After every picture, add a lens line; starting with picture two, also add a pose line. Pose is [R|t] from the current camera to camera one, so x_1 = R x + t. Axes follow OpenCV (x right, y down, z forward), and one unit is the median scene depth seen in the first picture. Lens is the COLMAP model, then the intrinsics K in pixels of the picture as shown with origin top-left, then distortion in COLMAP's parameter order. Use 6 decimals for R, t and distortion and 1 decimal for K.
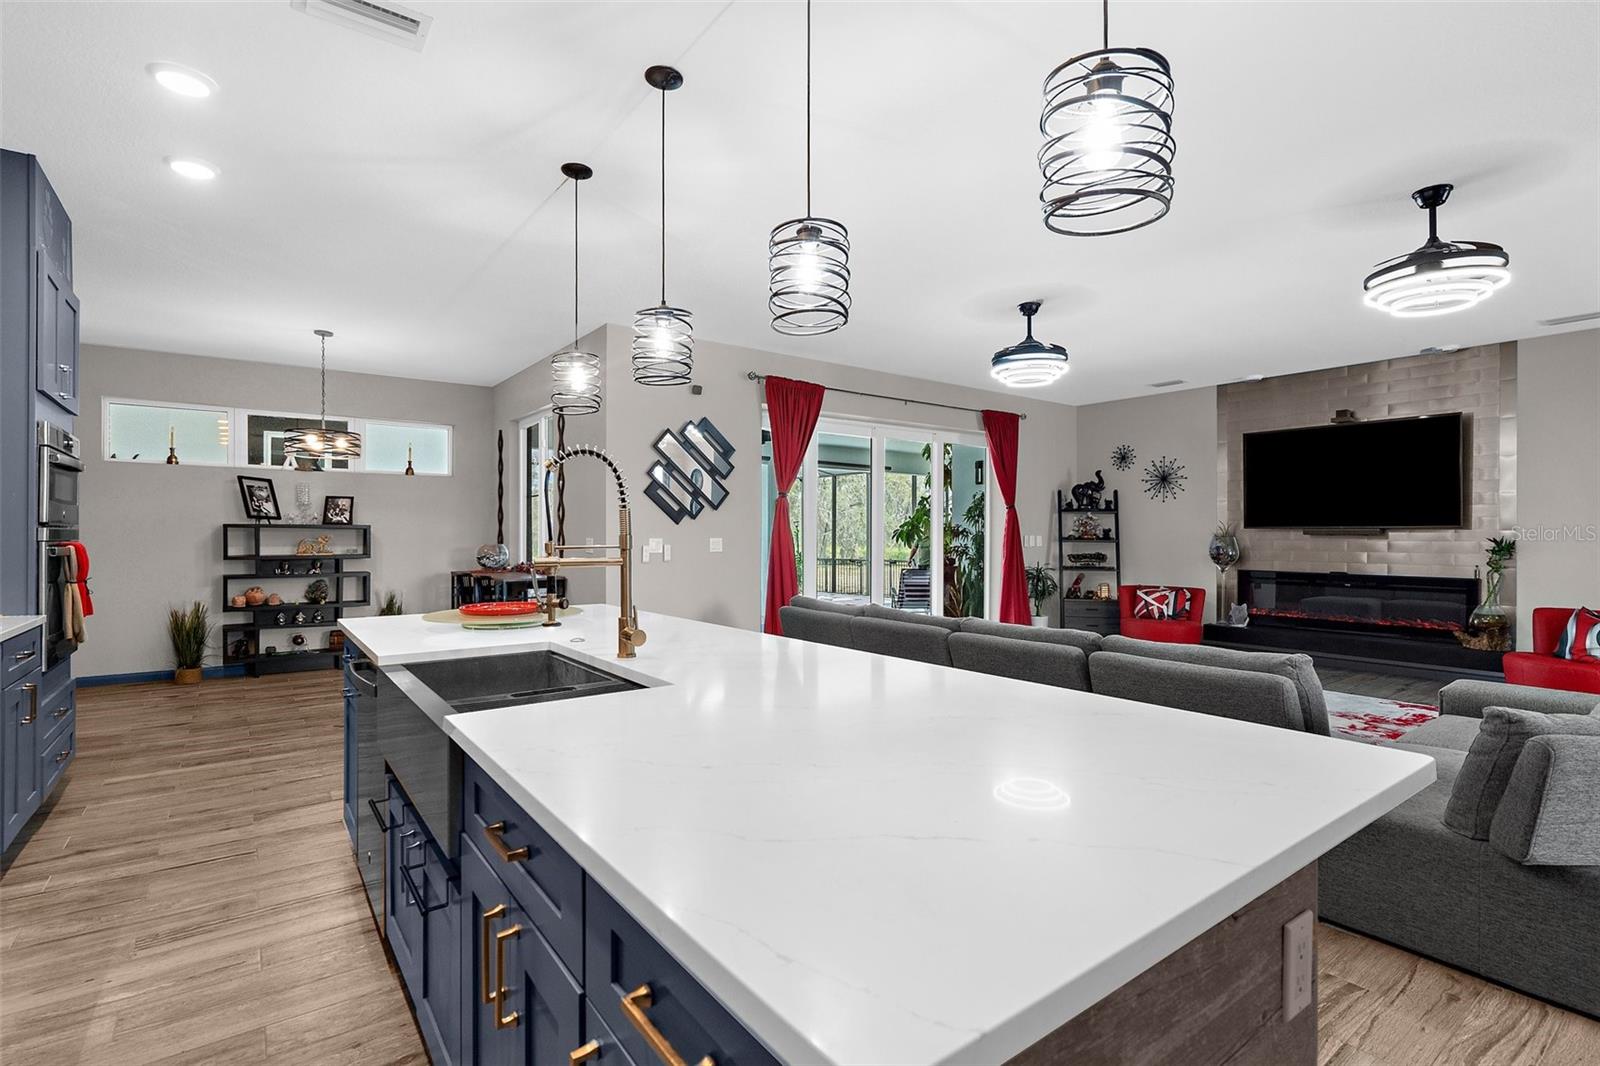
lens RADIAL K [[748.5, 0, 794.7], [0, 748.5, 536.8], [0, 0, 1]] dist [-0.002268, 0.001777]
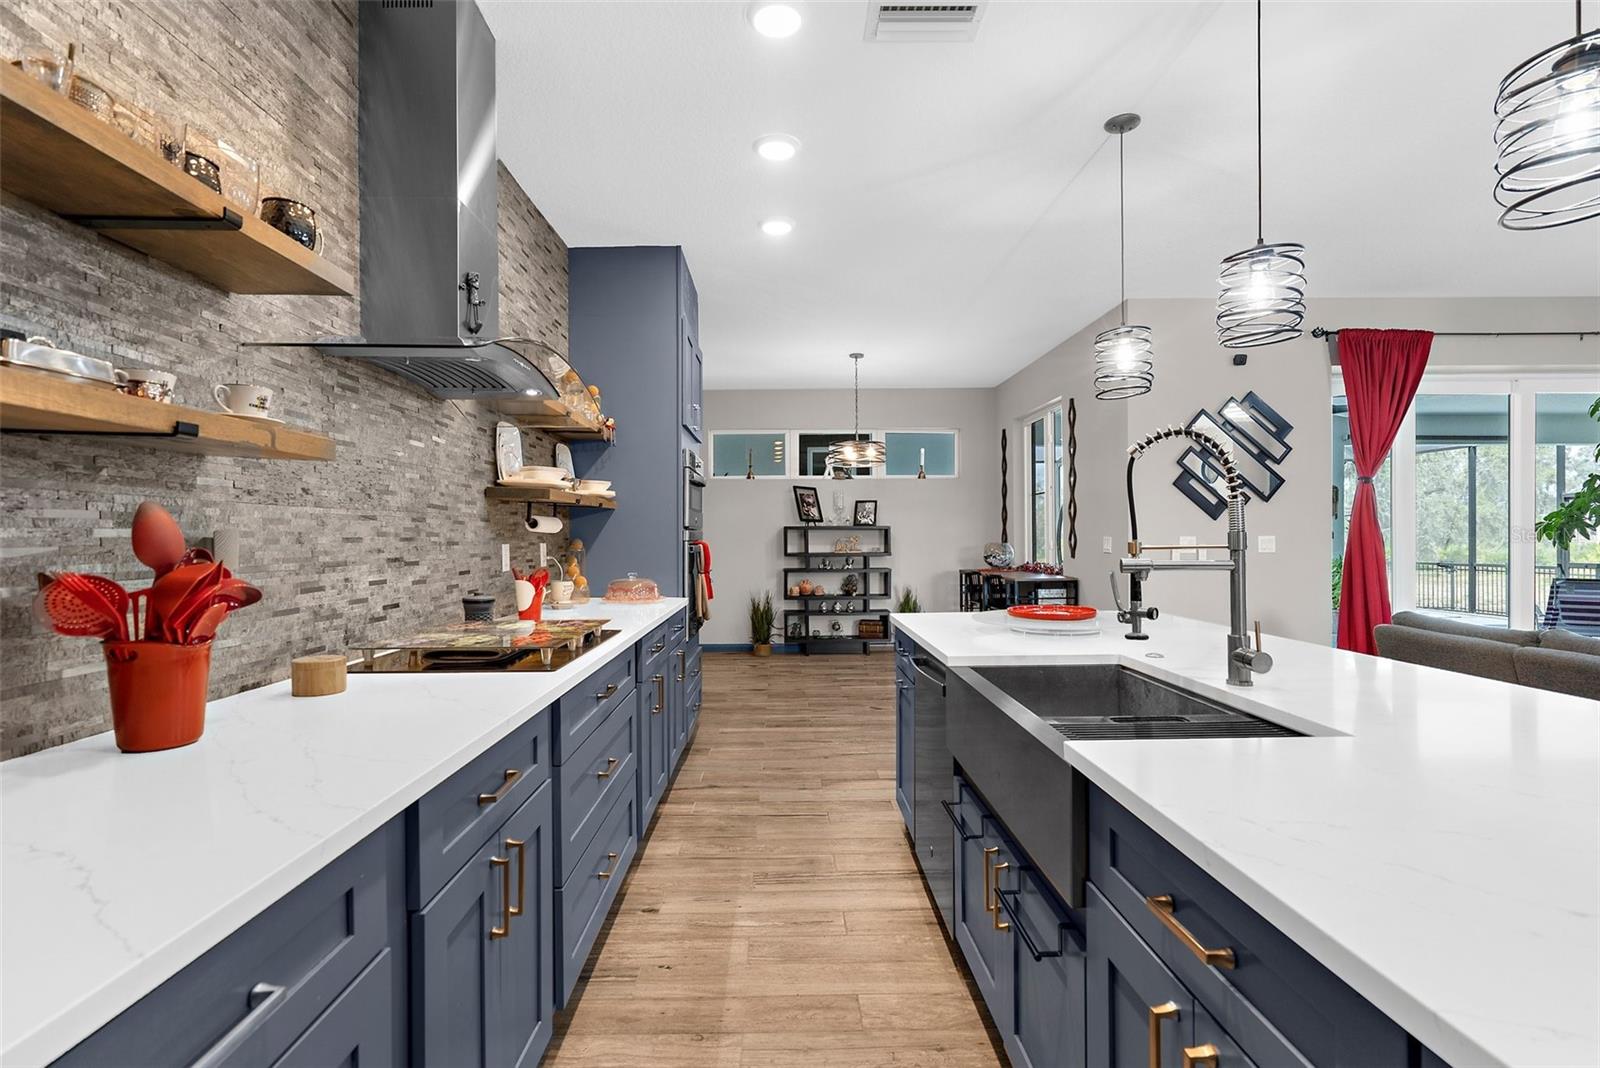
lens RADIAL K [[748.5, 0, 794.7], [0, 748.5, 537.8], [0, 0, 1]] dist [-0.002268, 0.001777]
pose [[0.814787, -0.003762, -0.579748, -0.052722], [0.005275, 0.999986, 0.000925, 0.000246], [0.579736, -0.003811, 0.814796, 0.026708]]
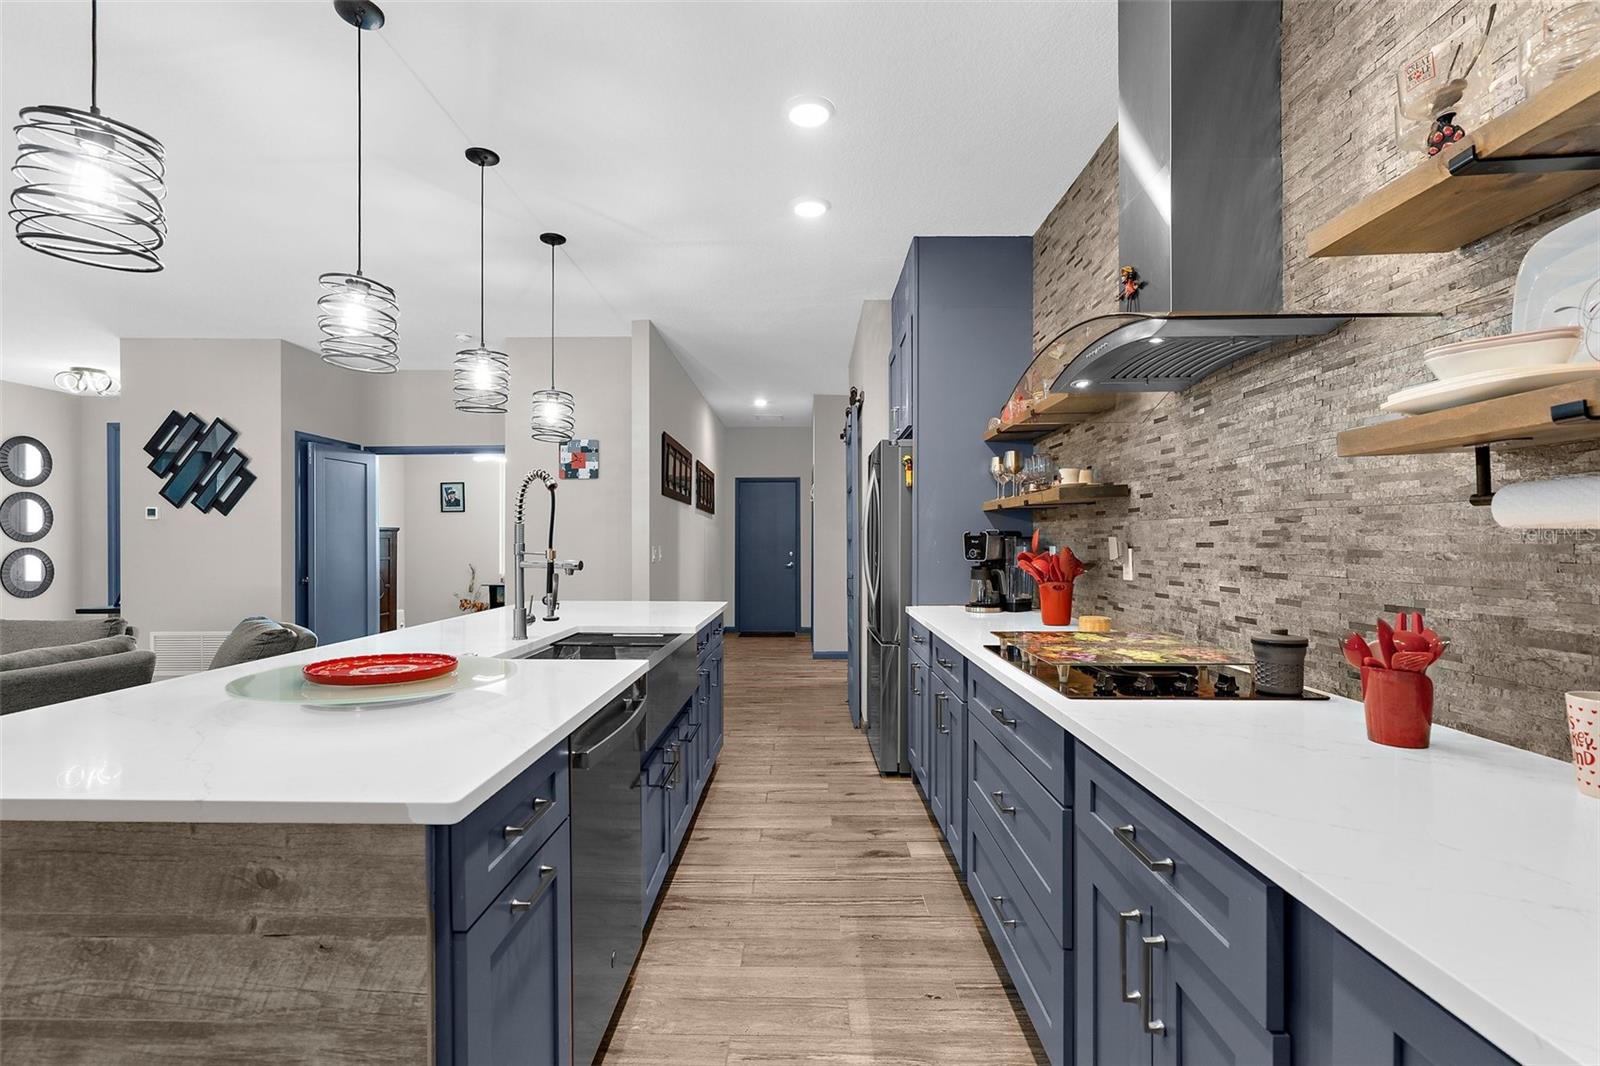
lens RADIAL K [[748.5, 0, 794.7], [0, 748.5, 536.8], [0, 0, 1]] dist [-0.002268, 0.001777]
pose [[-0.792714, 0.004645, 0.609576, -0.491229], [0.001866, 0.999985, -0.005193, -0.002010], [-0.609590, -0.002979, -0.792711, 0.619104]]
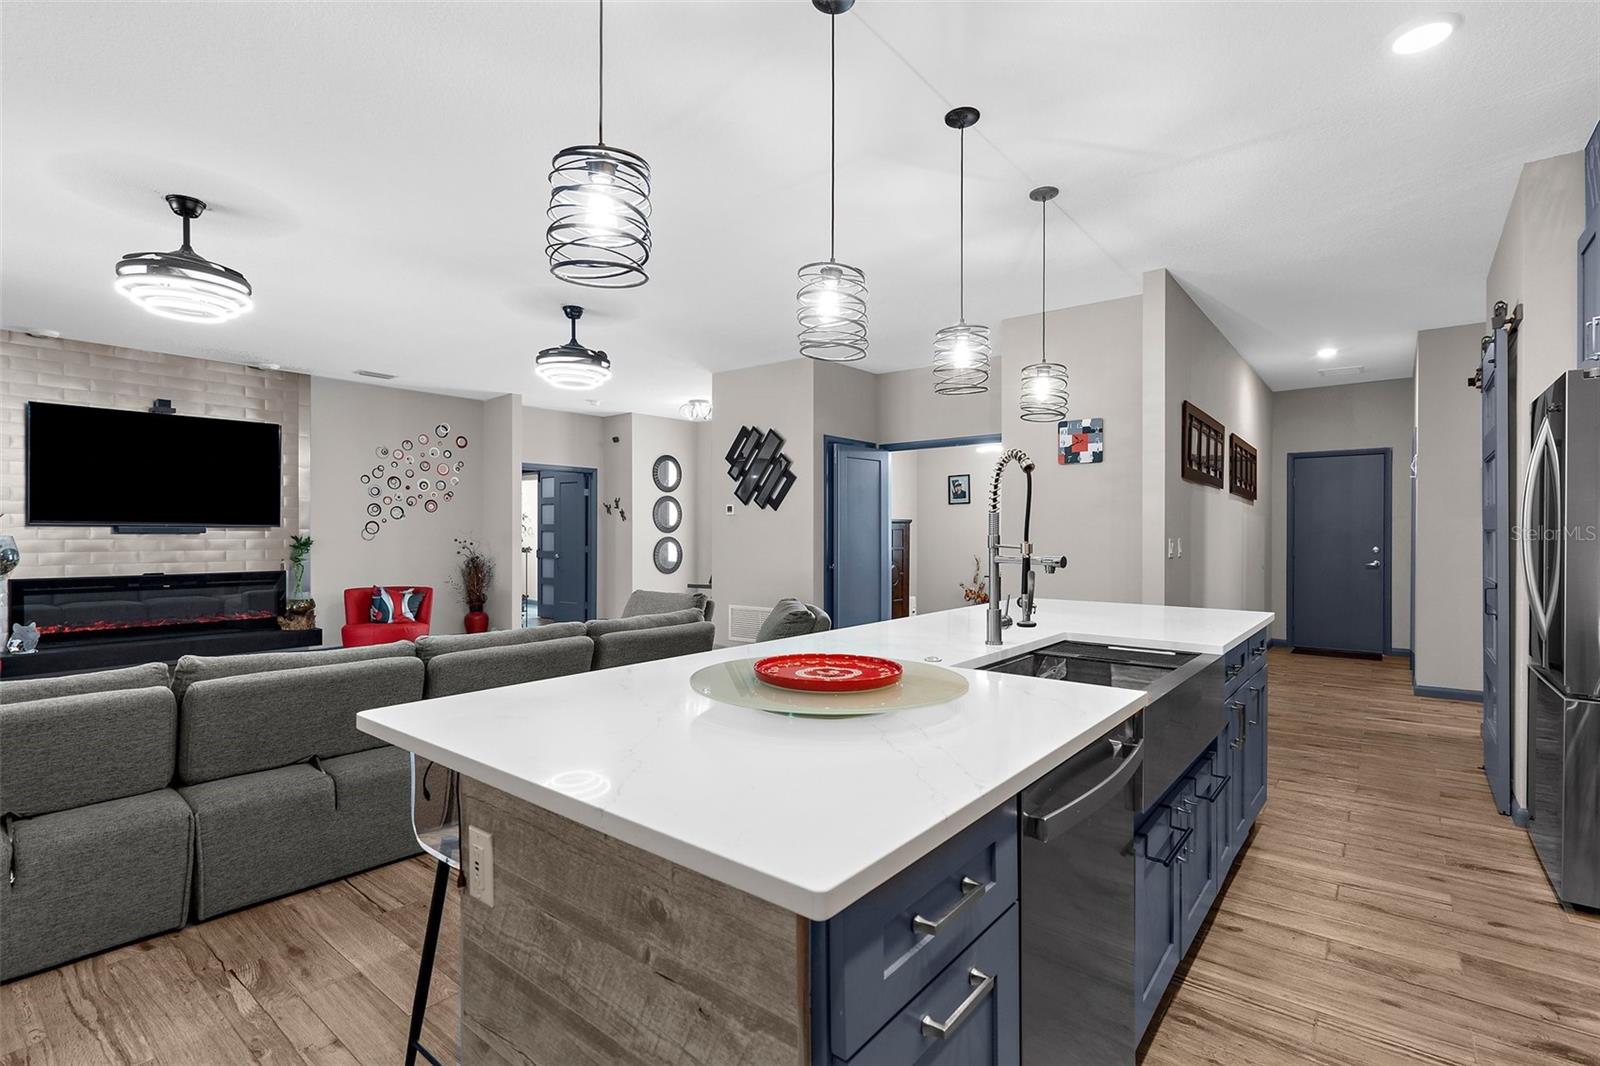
lens RADIAL K [[748.5, 0, 794.7], [0, 748.5, 536.8], [0, 0, 1]] dist [-0.002268, 0.001777]
pose [[-0.250568, -0.005105, 0.968086, -0.435702], [0.000874, 0.999984, 0.005500, -0.002035], [-0.968099, 0.002224, -0.250560, 0.556646]]
